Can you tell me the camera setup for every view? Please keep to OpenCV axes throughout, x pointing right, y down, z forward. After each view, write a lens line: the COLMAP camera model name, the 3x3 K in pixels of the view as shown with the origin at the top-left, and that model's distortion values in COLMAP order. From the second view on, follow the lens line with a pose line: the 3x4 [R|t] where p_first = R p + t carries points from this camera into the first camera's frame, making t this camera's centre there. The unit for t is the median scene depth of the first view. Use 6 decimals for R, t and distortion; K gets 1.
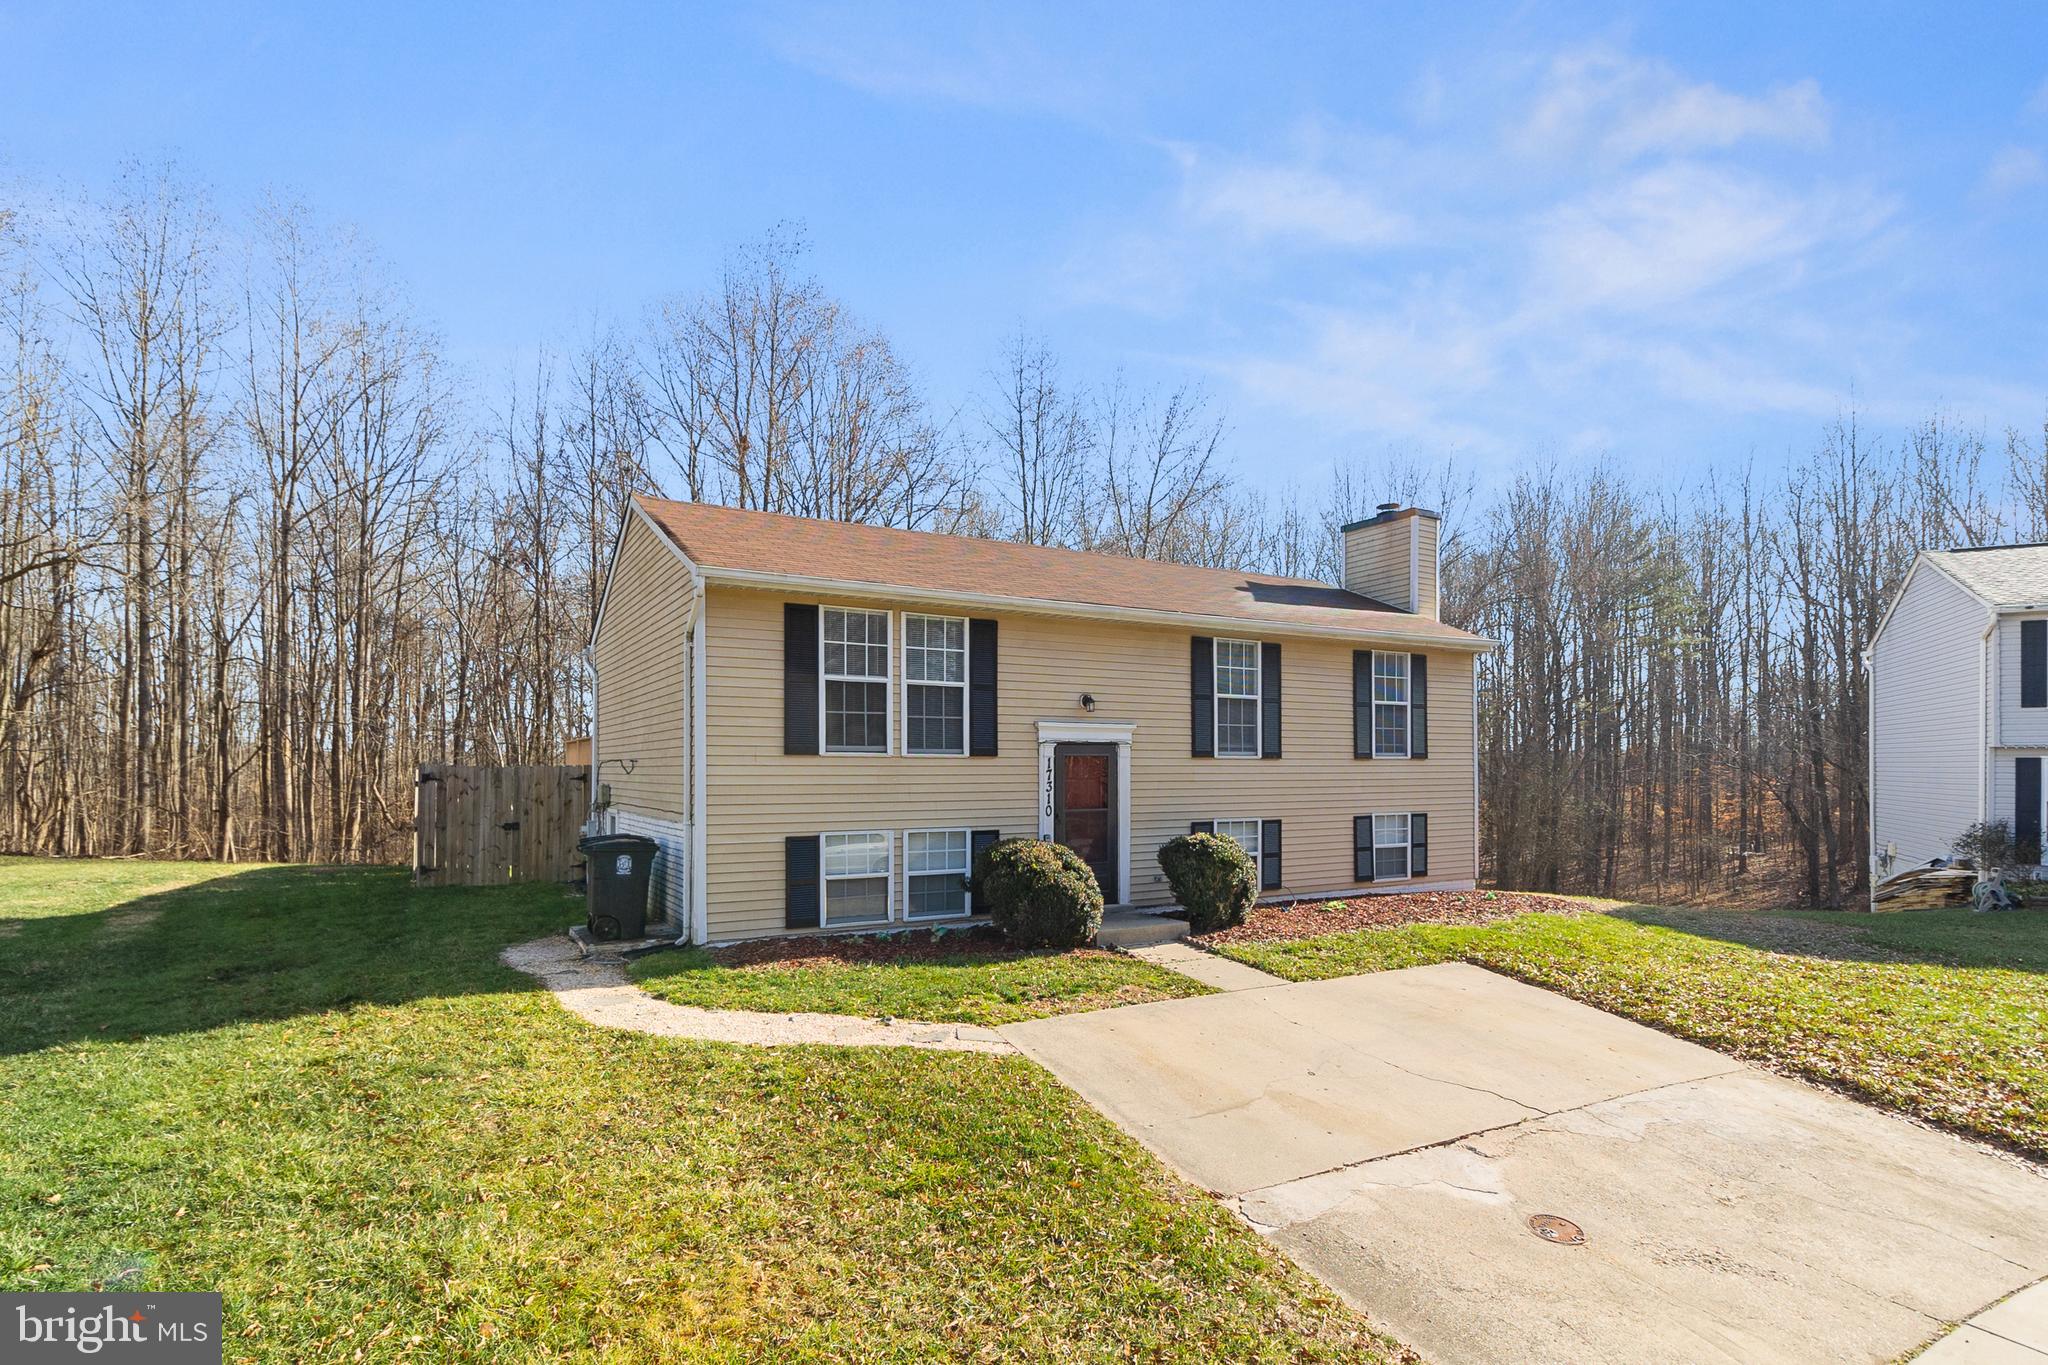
lens RADIAL K [[1097.5, 0, 1077.9], [0, 1097.5, 765.6], [0, 0, 1]] dist [0.002489, 0.000319]
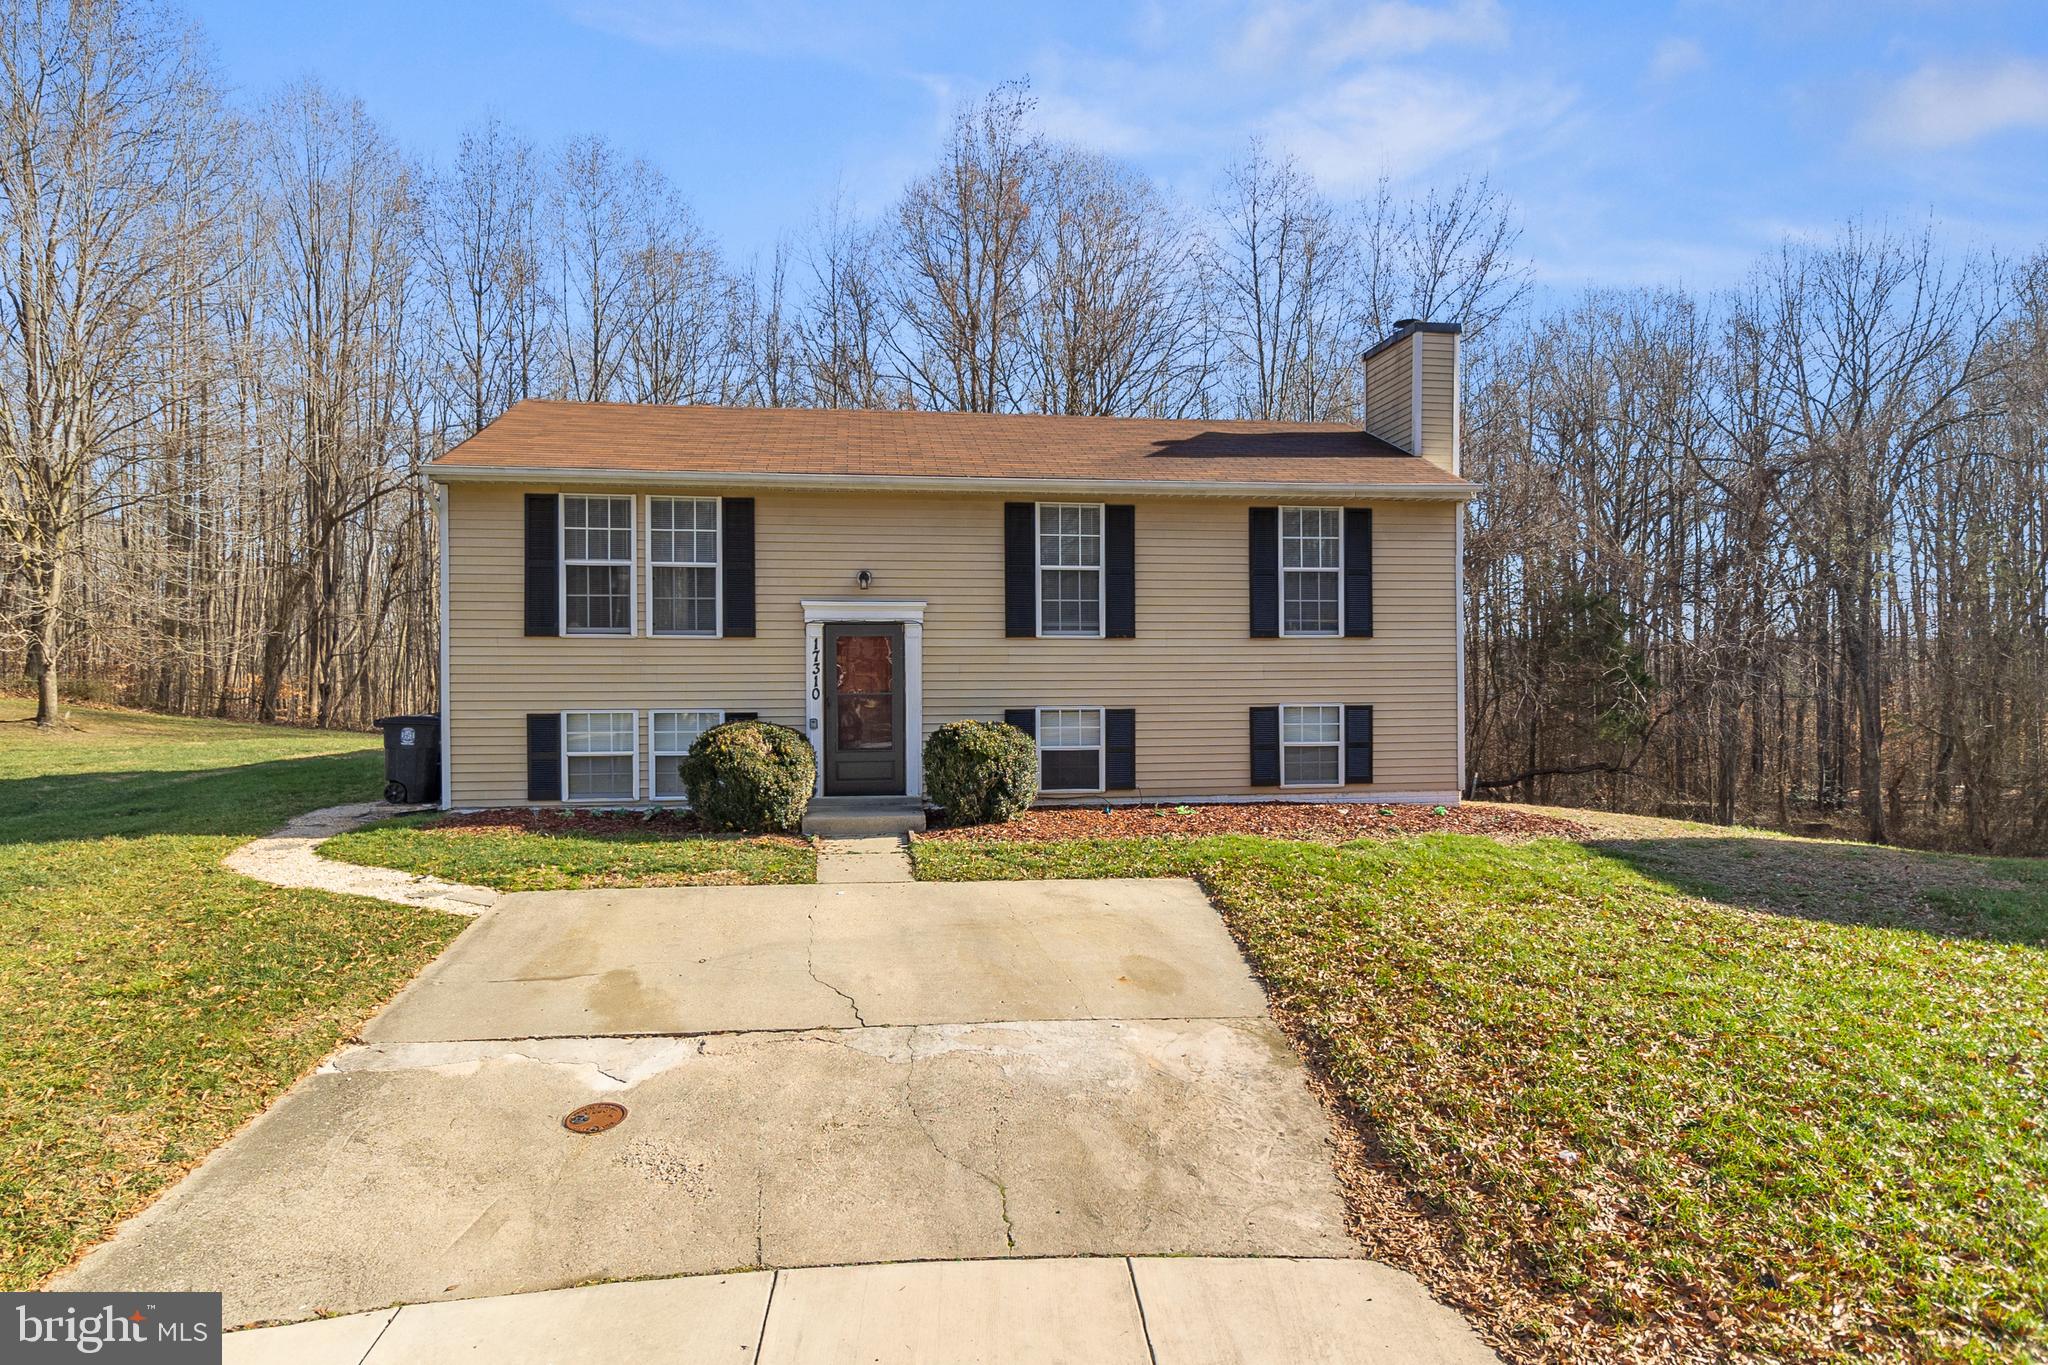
lens RADIAL K [[1244.3, 0, 1033.6], [0, 1244.3, 679.8], [0, 0, 1]] dist [0.000994, 0.000273]
pose [[0.915101, 0.003590, -0.403209, 0.605196], [0.002596, 0.999887, 0.014795, 0.013721], [0.403217, -0.014586, 0.914988, 0.086948]]
